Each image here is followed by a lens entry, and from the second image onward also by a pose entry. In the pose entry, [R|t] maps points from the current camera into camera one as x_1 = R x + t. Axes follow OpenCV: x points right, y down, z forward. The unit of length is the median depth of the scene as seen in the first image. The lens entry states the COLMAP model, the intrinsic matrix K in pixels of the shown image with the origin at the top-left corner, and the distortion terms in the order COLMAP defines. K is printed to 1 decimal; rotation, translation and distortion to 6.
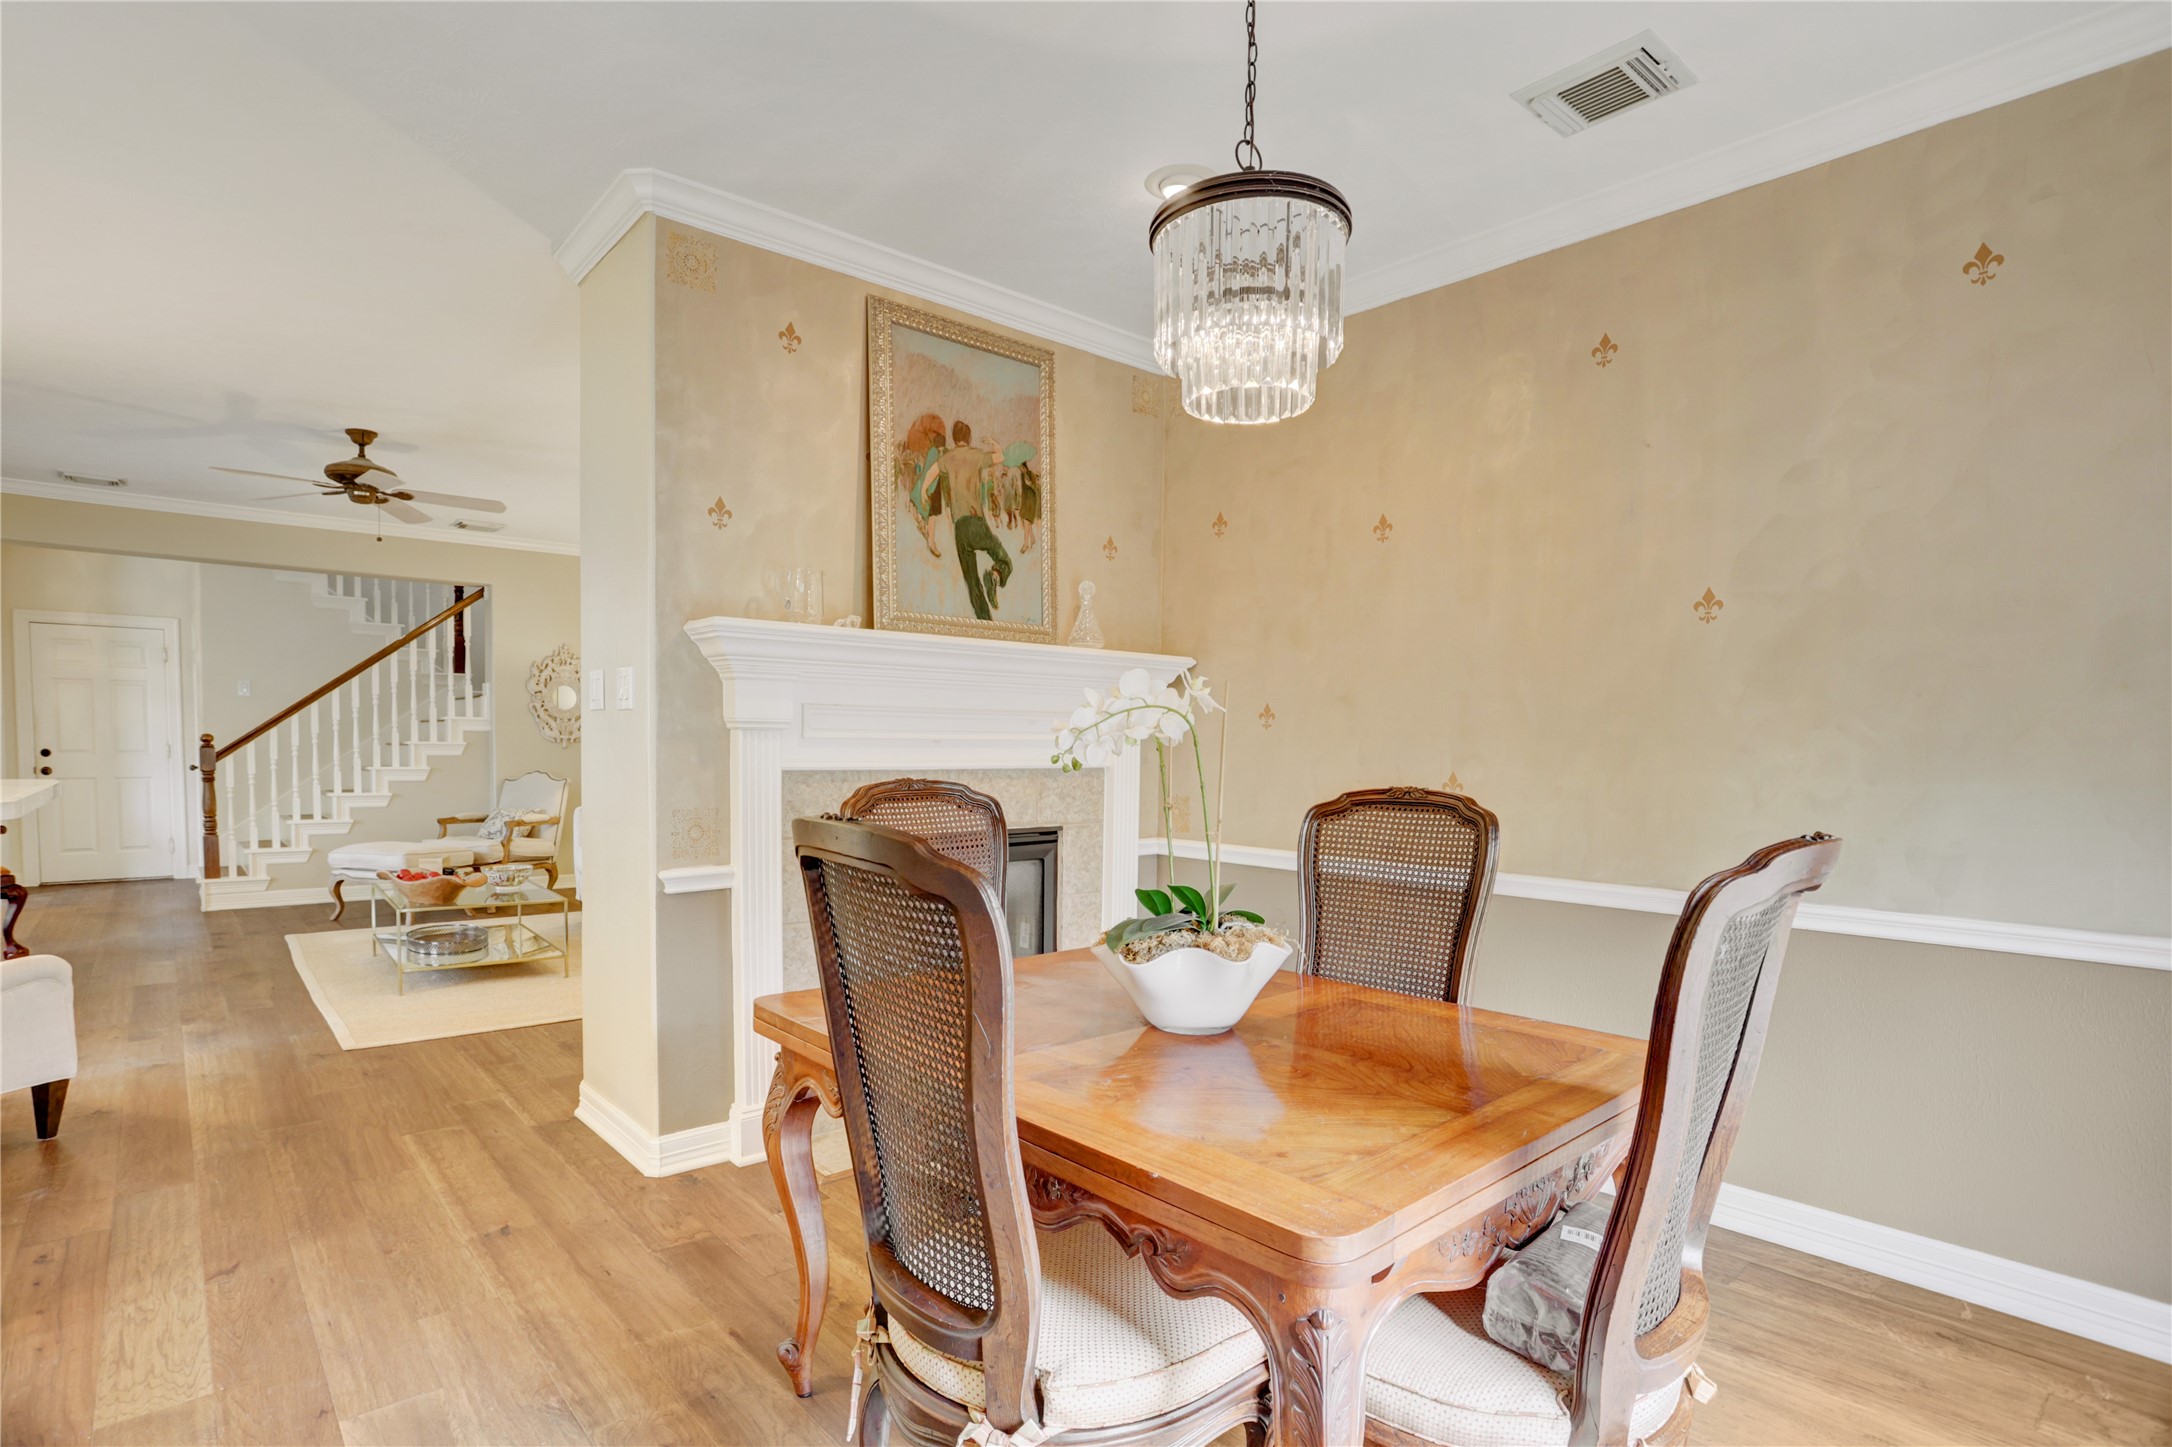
lens RADIAL K [[1090.3, 0, 1044.4], [0, 1090.3, 803.5], [0, 0, 1]] dist [-0.026752, 0.013377]
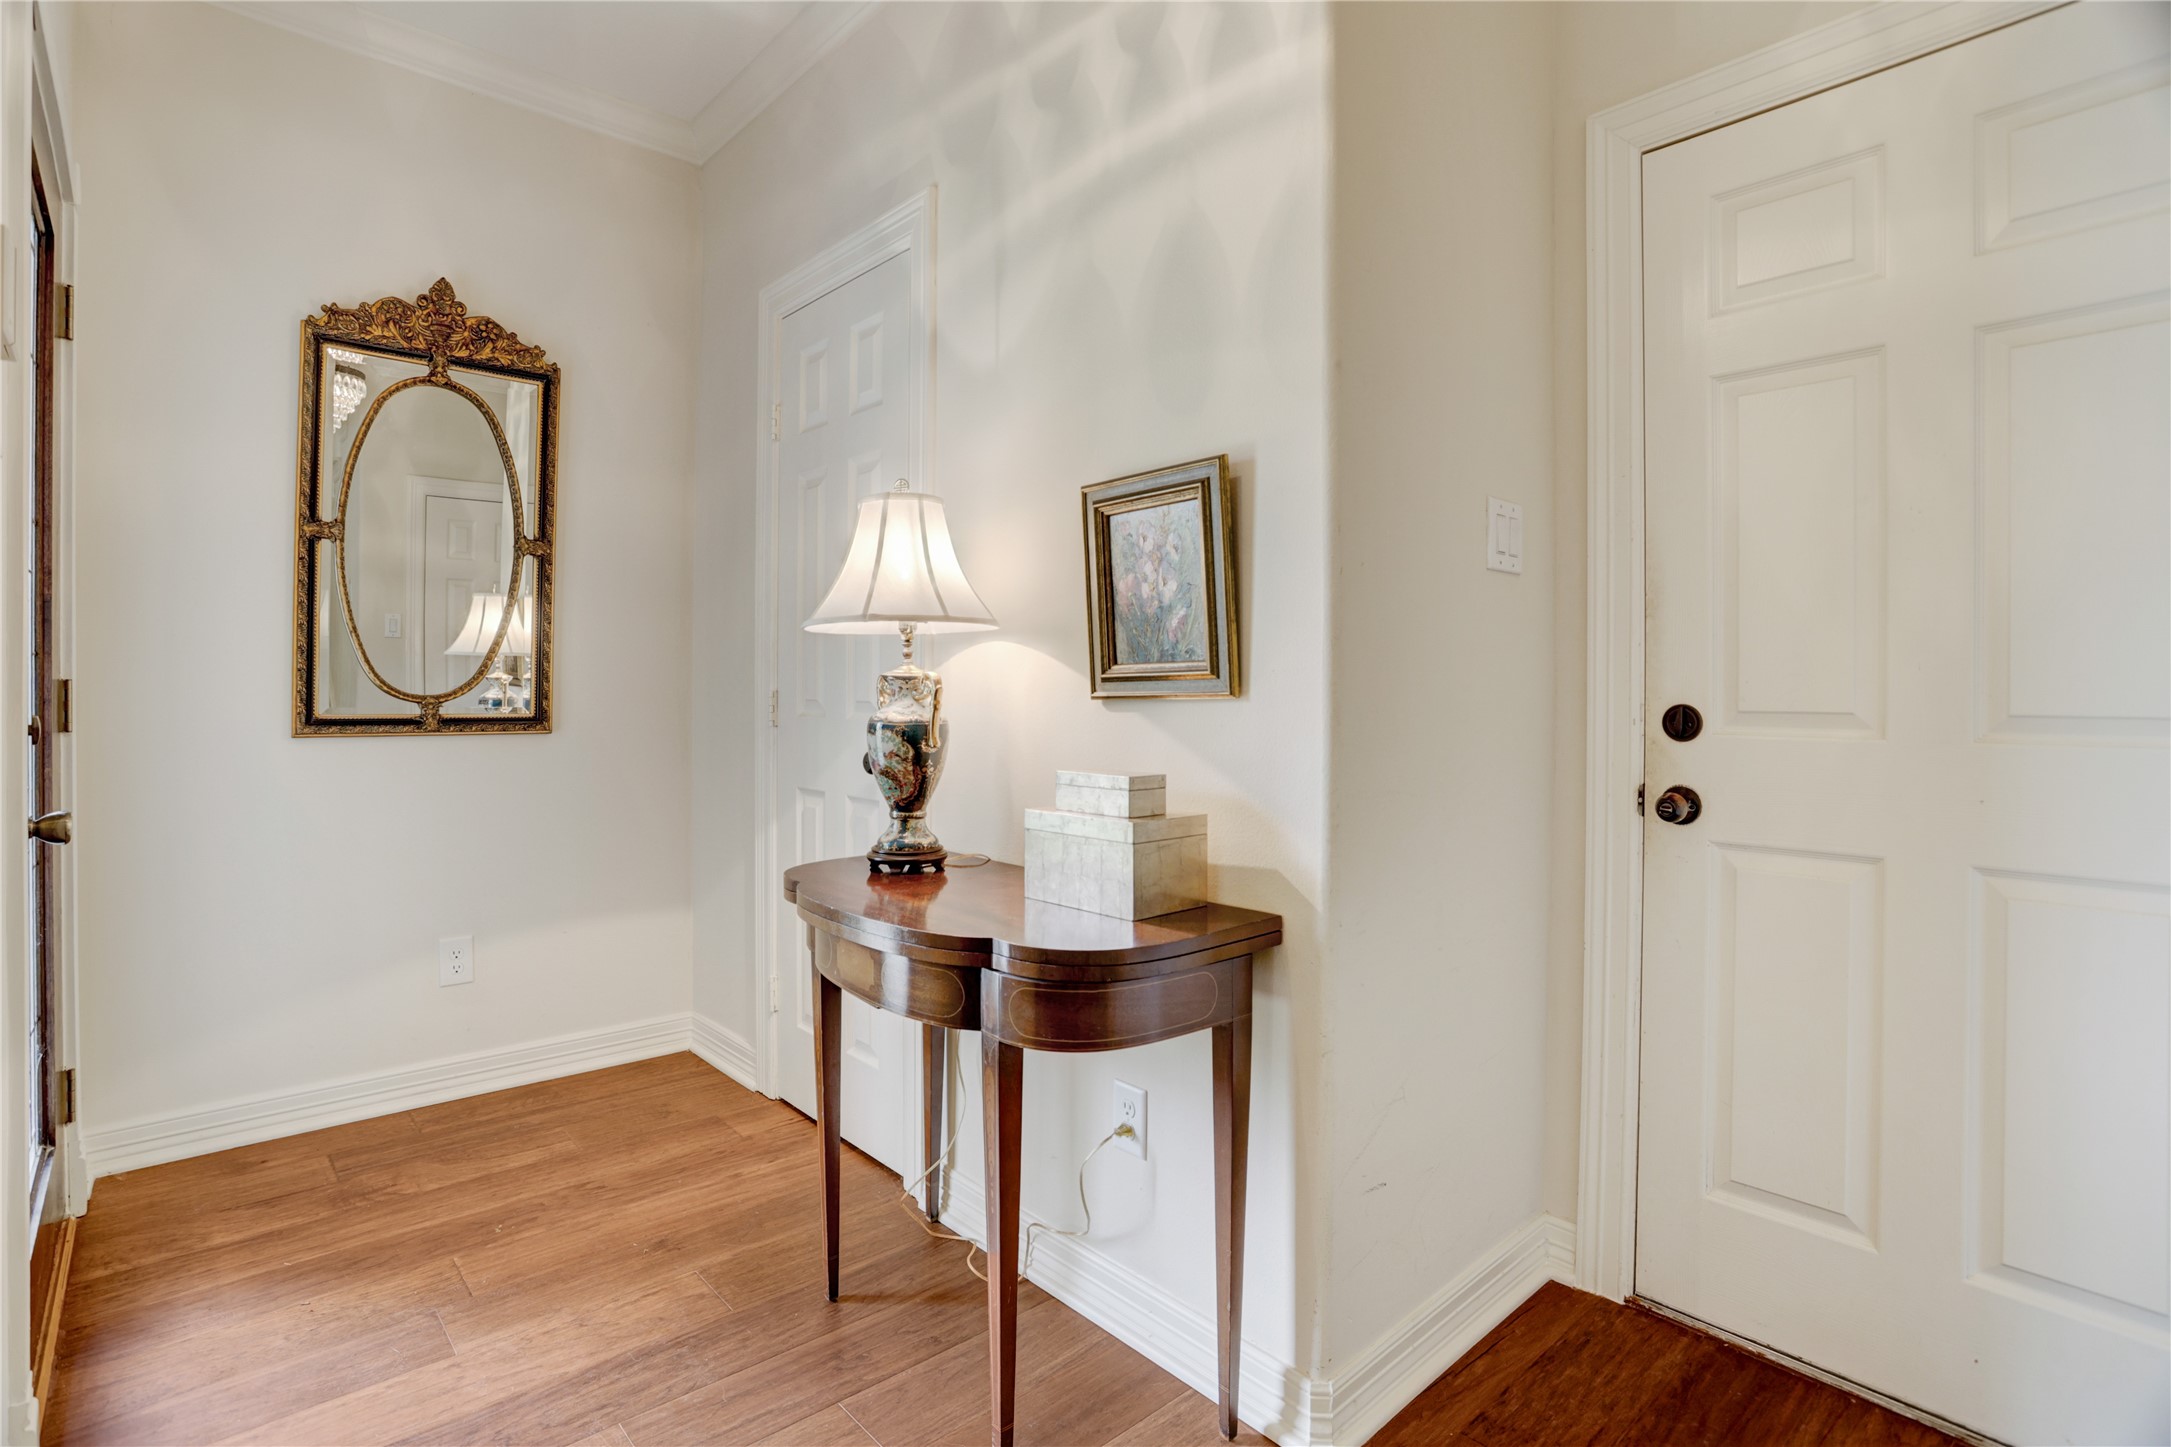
lens RADIAL K [[1089.8, 0, 1074.2], [0, 1089.8, 706.6], [0, 0, 1]] dist [-0.026752, 0.013377]
pose [[0.052496, -0.007786, -0.998591, -0.799549], [-0.060166, 0.998128, -0.010945, -0.045408], [0.996807, 0.060655, 0.051930, 0.969849]]
